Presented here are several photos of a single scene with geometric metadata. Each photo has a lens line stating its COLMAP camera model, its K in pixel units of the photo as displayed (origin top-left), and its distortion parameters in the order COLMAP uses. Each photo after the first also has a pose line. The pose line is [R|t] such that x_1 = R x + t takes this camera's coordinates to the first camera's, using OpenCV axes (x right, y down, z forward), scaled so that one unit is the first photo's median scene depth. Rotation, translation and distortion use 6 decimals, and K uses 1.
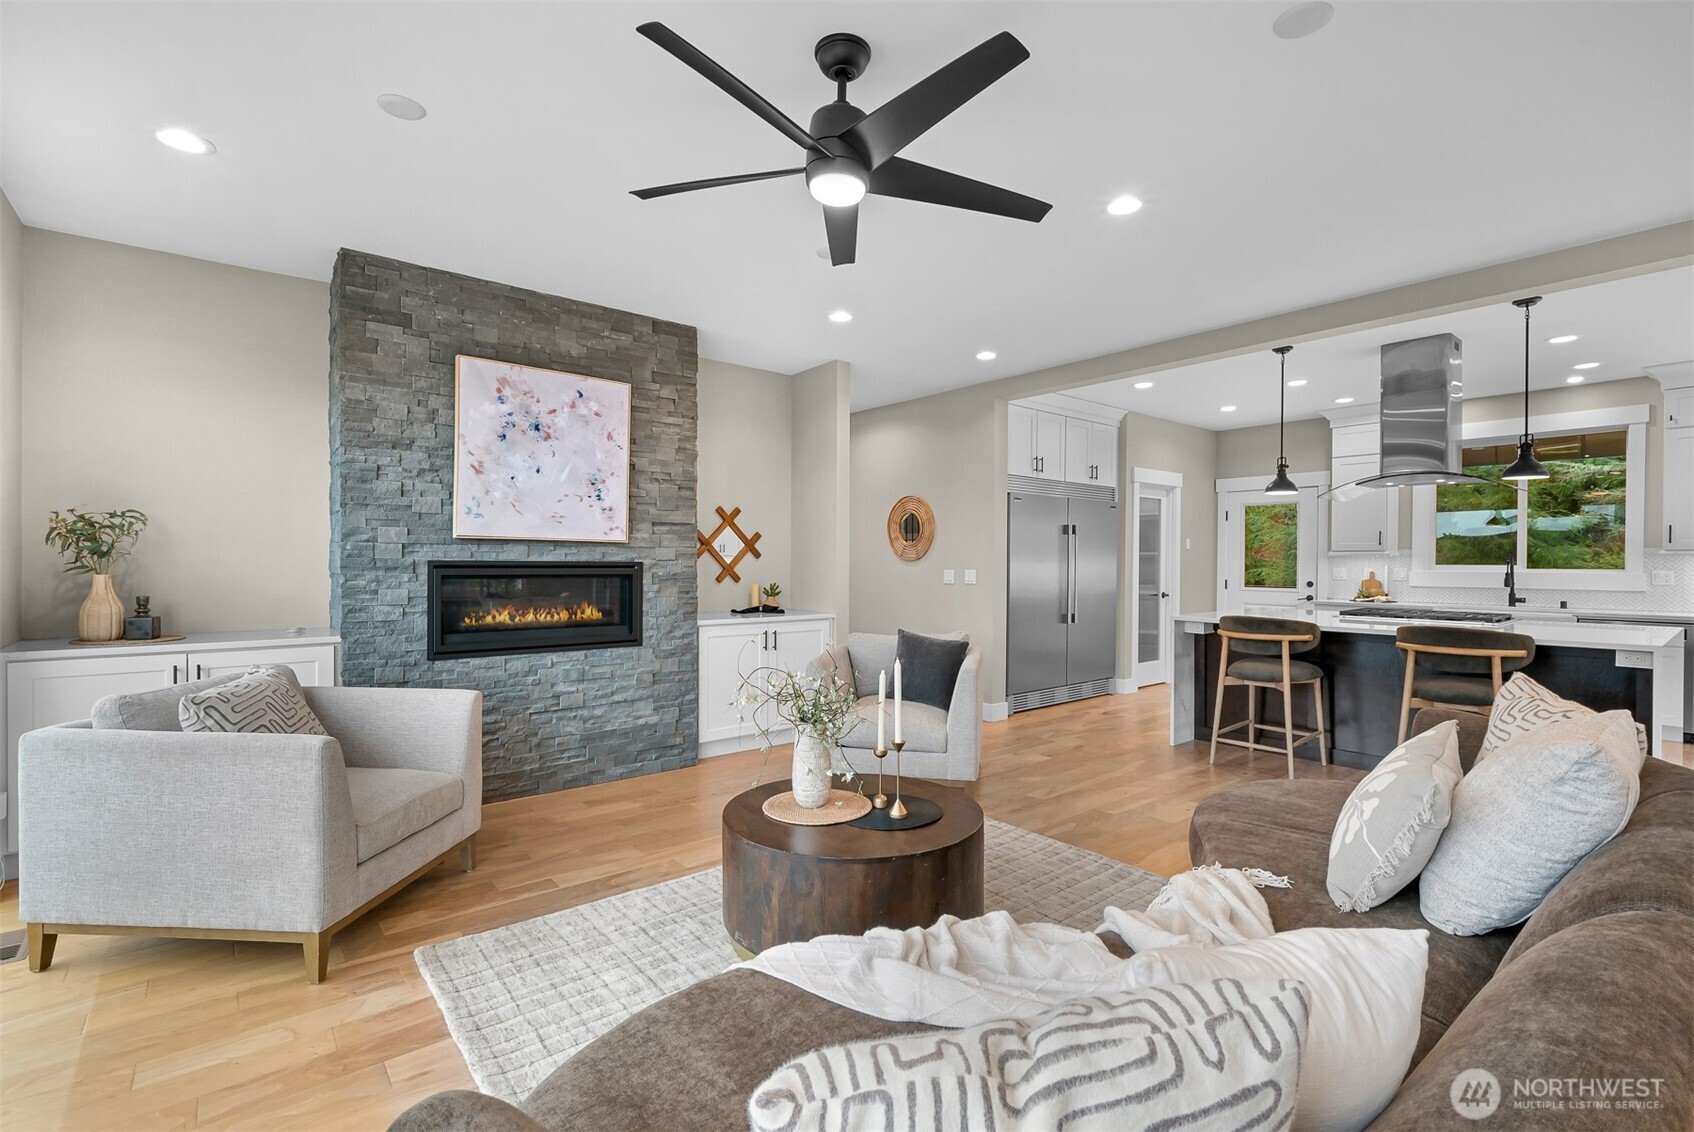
lens RADIAL K [[774.9, 0, 850.8], [0, 774.9, 571.1], [0, 0, 1]] dist [-0.000708, -0.000247]
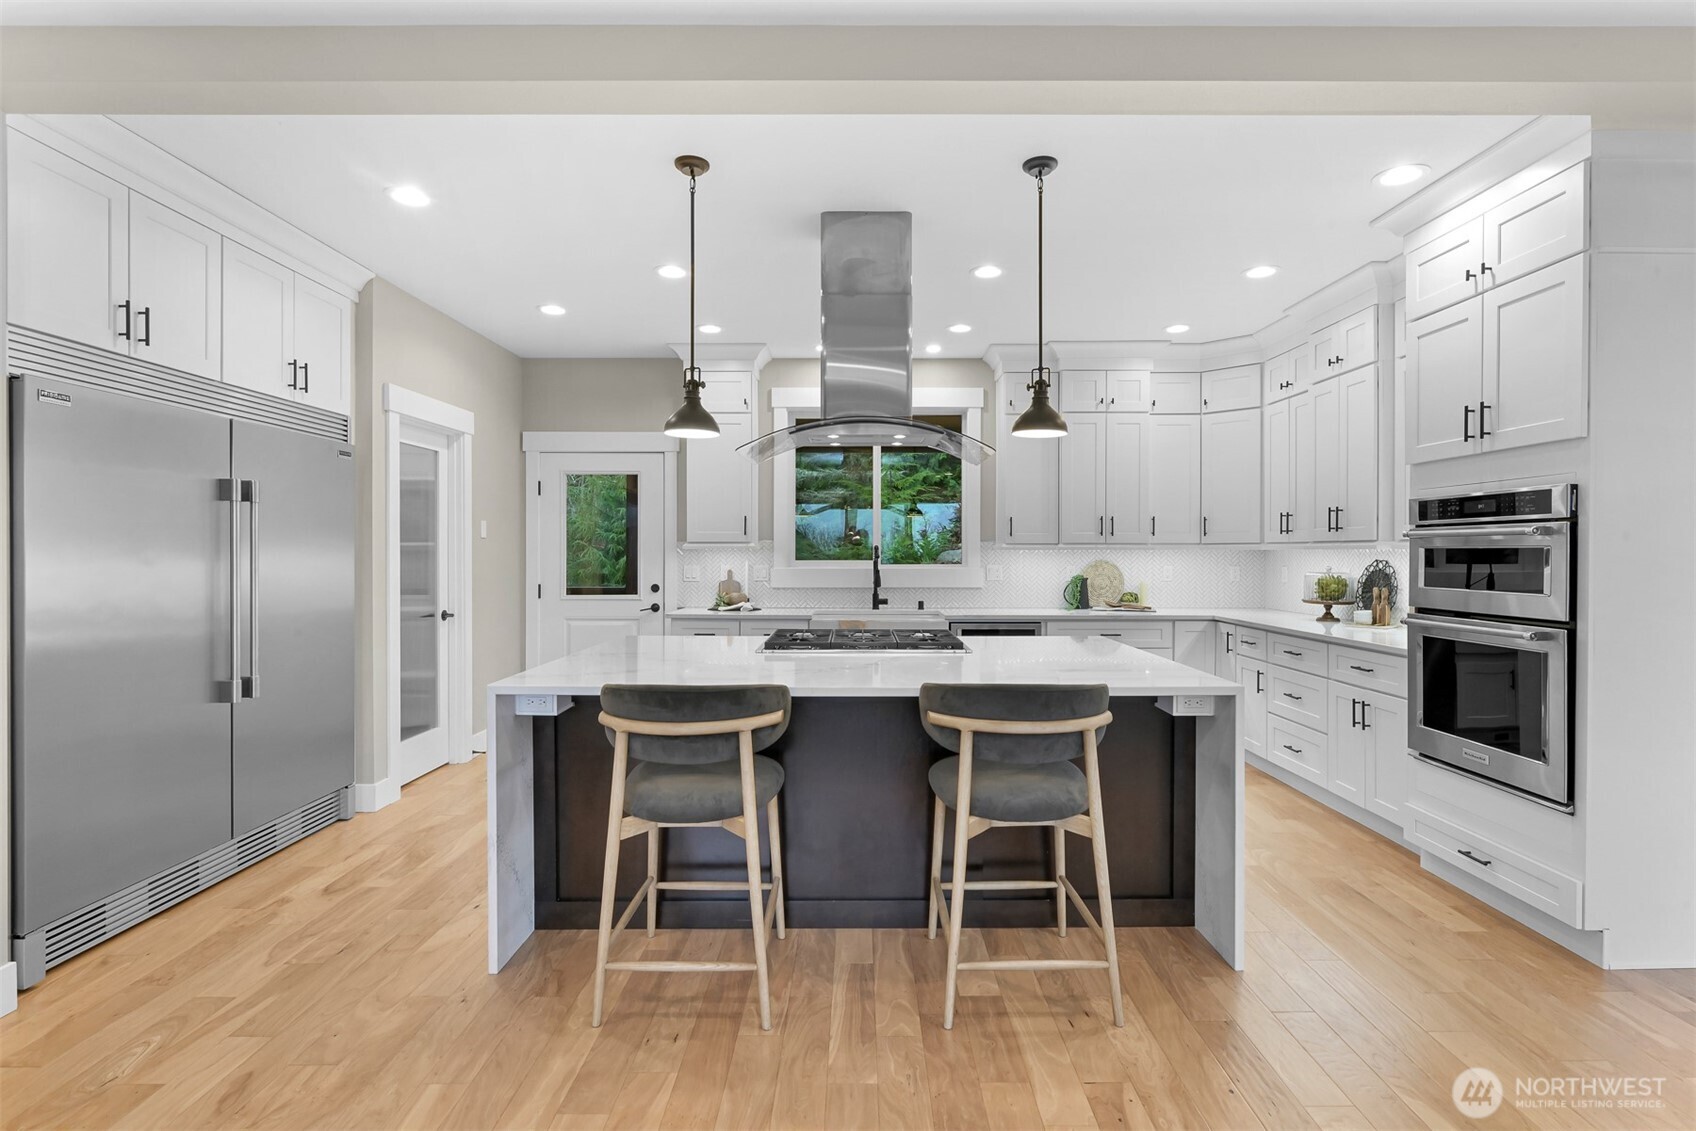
lens RADIAL K [[820.2, 0, 861.1], [0, 820.2, 559.0], [0, 0, 1]] dist [0.000372, -0.000110]
pose [[0.637337, -0.009098, 0.770532, 0.225167], [0.011693, 0.999929, 0.002135, -0.016722], [-0.770497, 0.007648, 0.637398, 0.642780]]
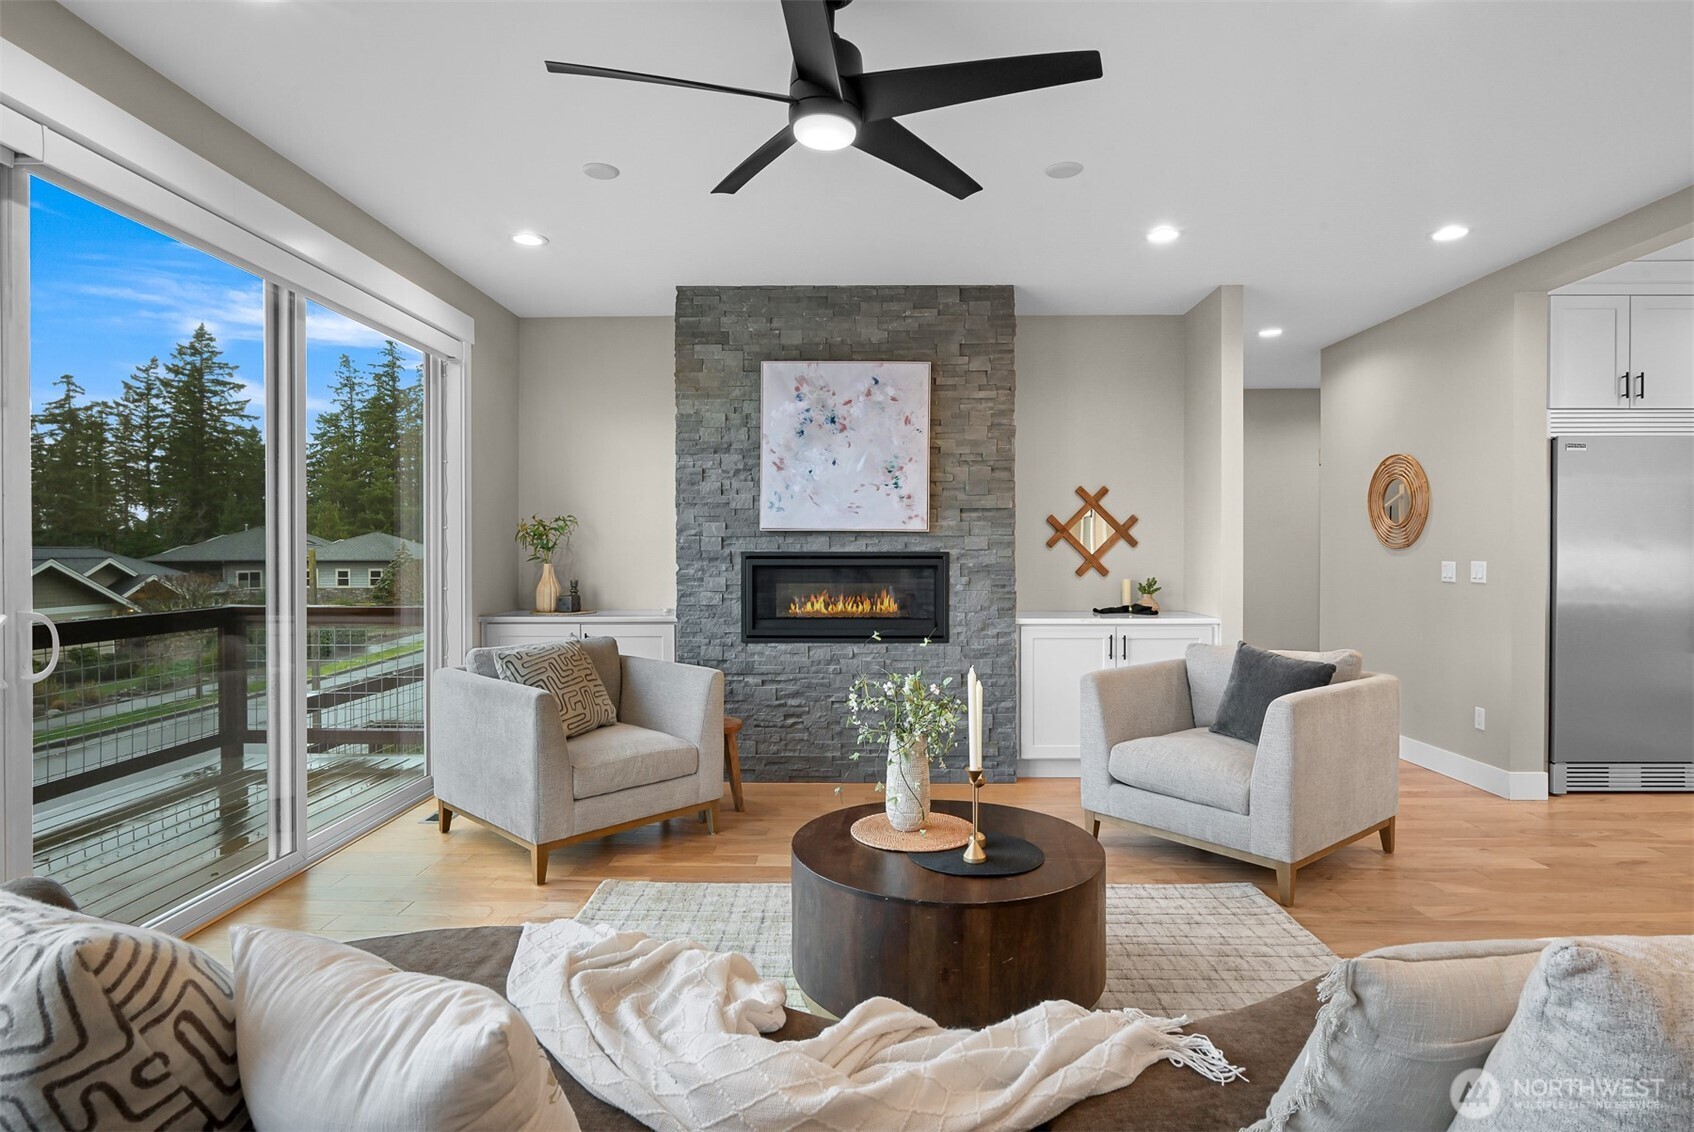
lens RADIAL K [[886.0, 0, 847.0], [0, 886.0, 566.0], [0, 0, 1]] dist [-0.000529, -0.000073]
pose [[0.756423, 0.003124, -0.654076, 0.339223], [-0.002490, 0.999995, 0.001897, 0.003149], [0.654078, 0.000194, 0.756427, 0.123795]]
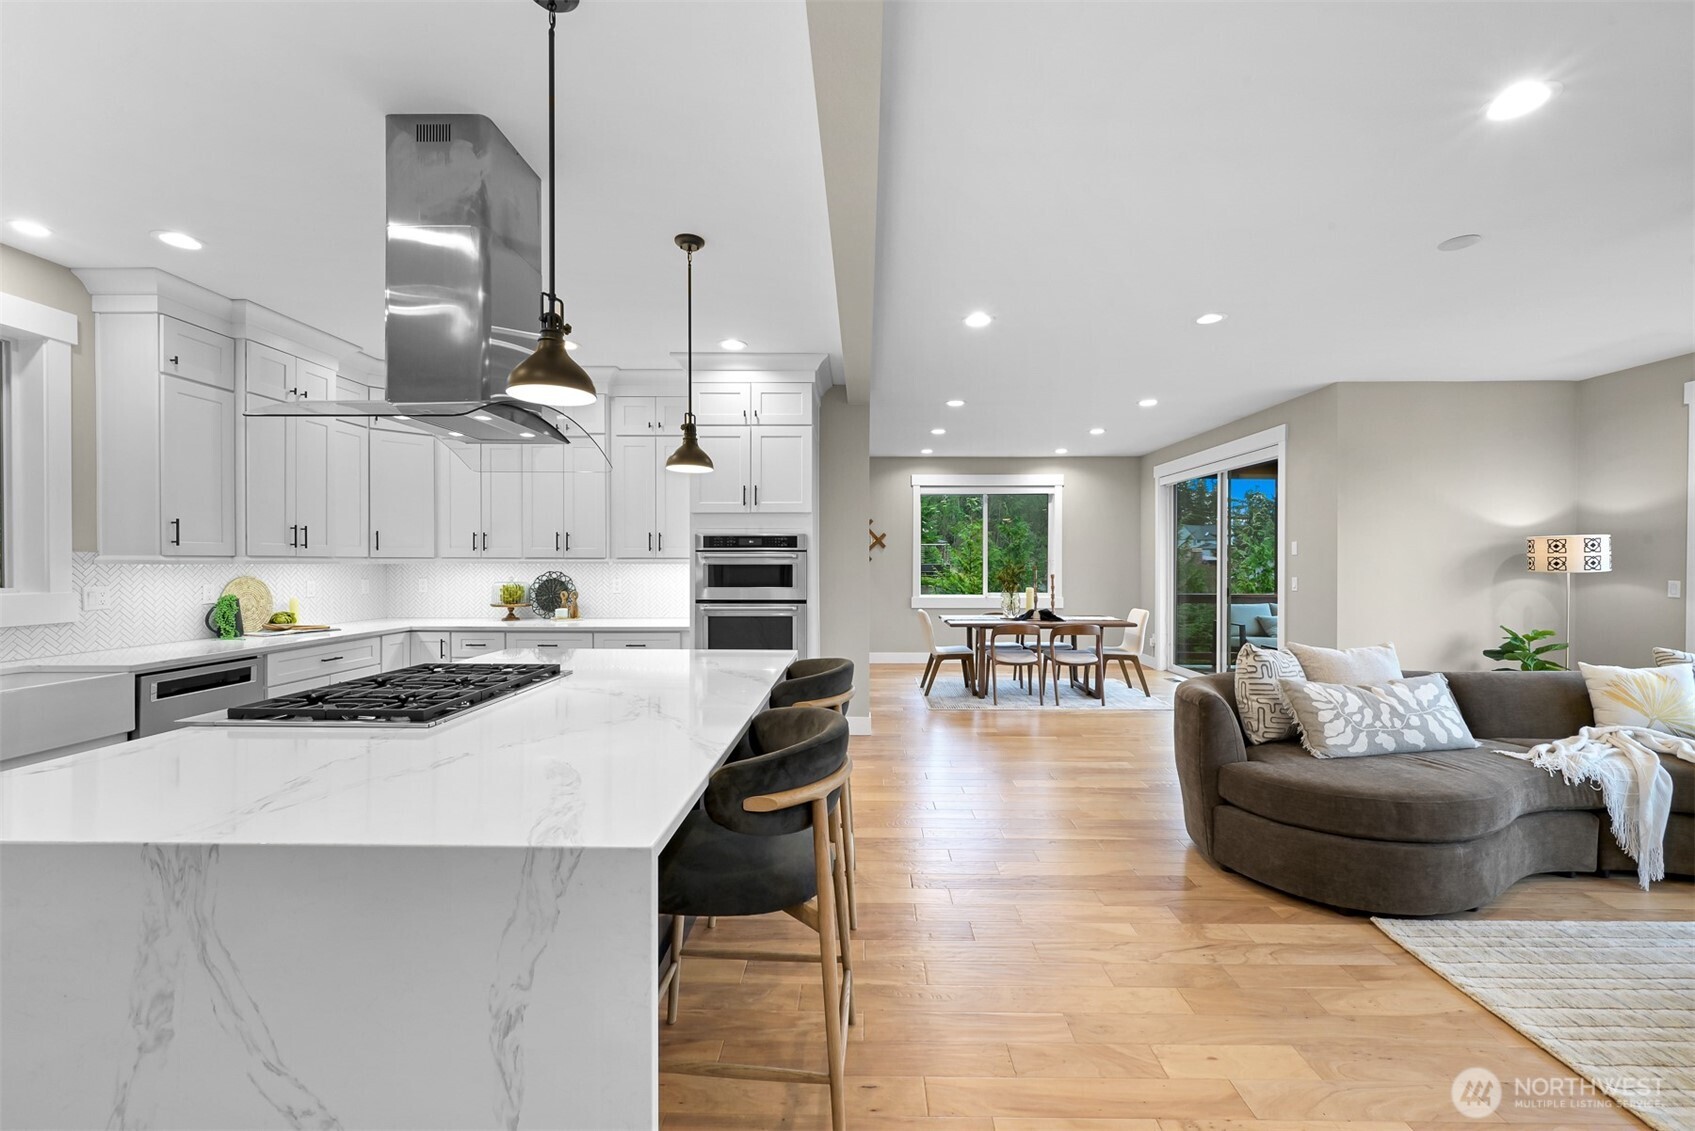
lens RADIAL K [[666.9, 0, 855.7], [0, 666.9, 568.5], [0, 0, 1]] dist [-0.001476, -0.000107]
pose [[-0.759483, -0.009402, 0.650460, 0.293347], [0.005477, 0.999768, 0.020847, -0.031914], [-0.650504, 0.019395, -0.759255, 1.337580]]
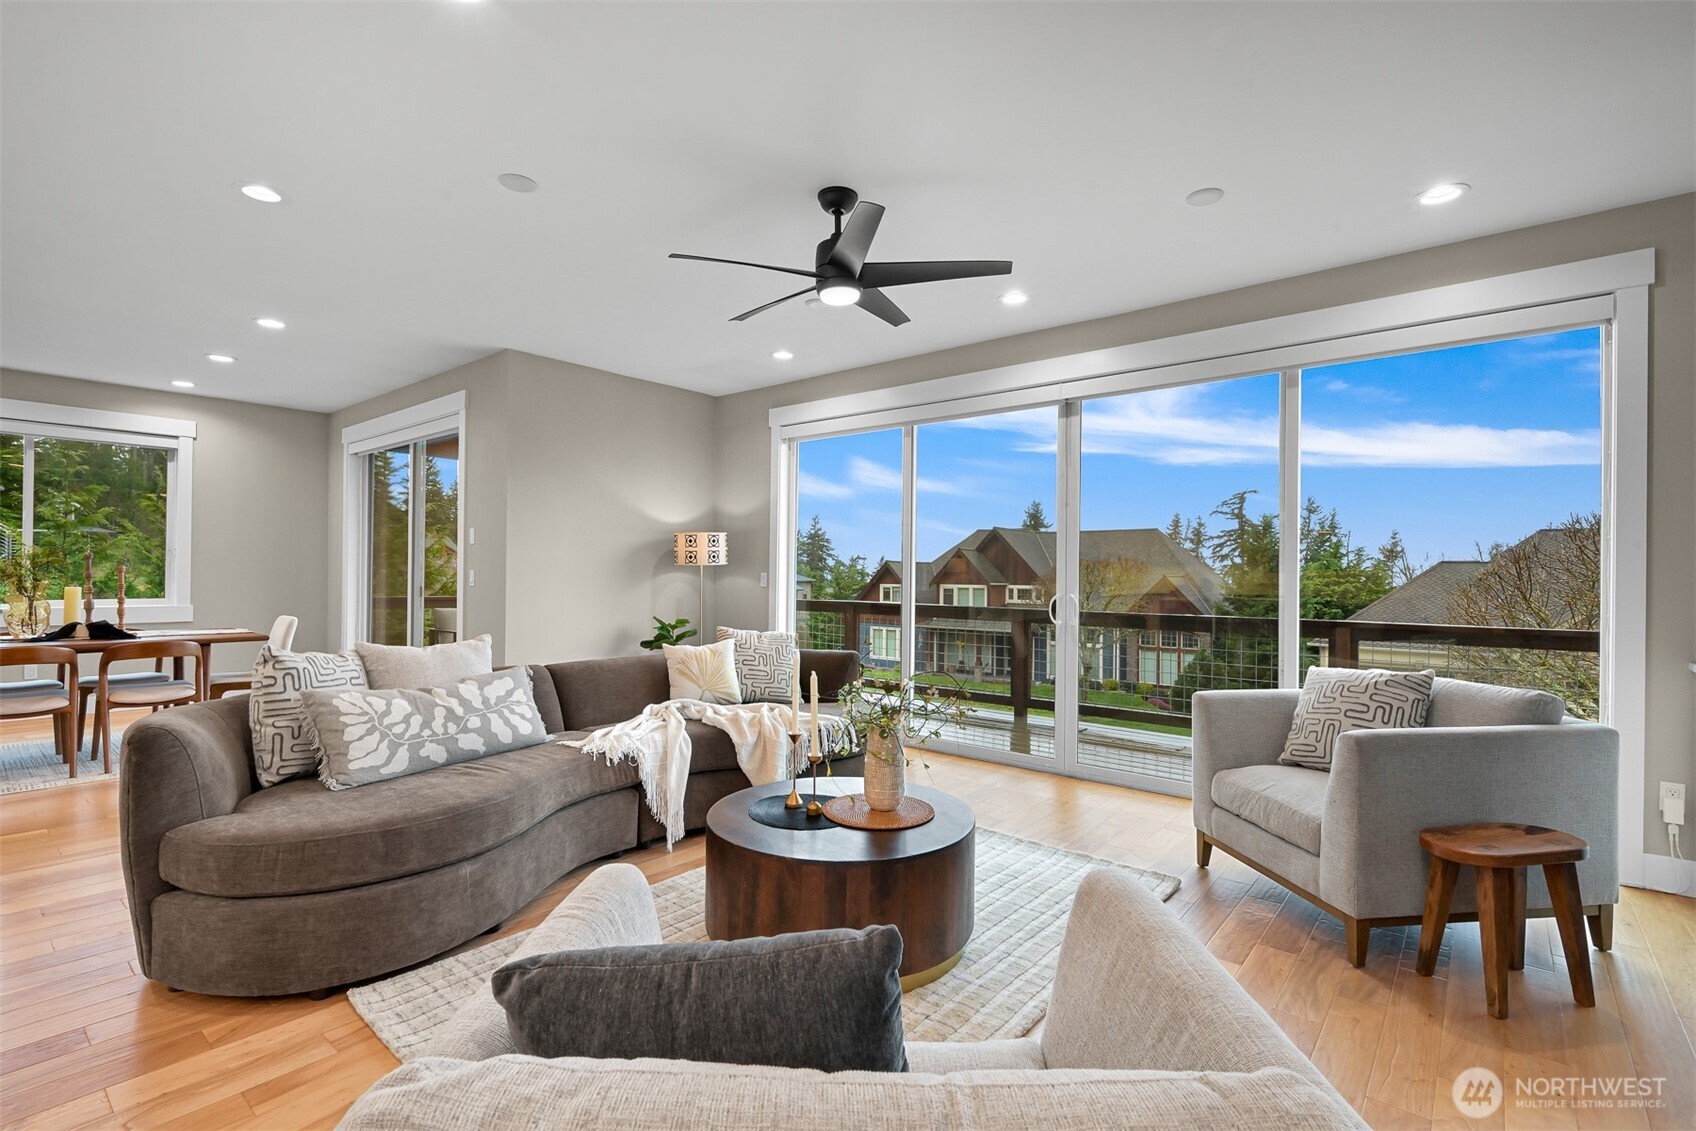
lens RADIAL K [[775.9, 0, 851.8], [0, 775.9, 570.6], [0, 0, 1]] dist [-0.000708, -0.000247]
pose [[-0.983416, -0.014521, -0.180782, 0.105026], [-0.016174, 0.999840, 0.007673, -0.003090], [0.180641, 0.010469, -0.983493, 1.182623]]
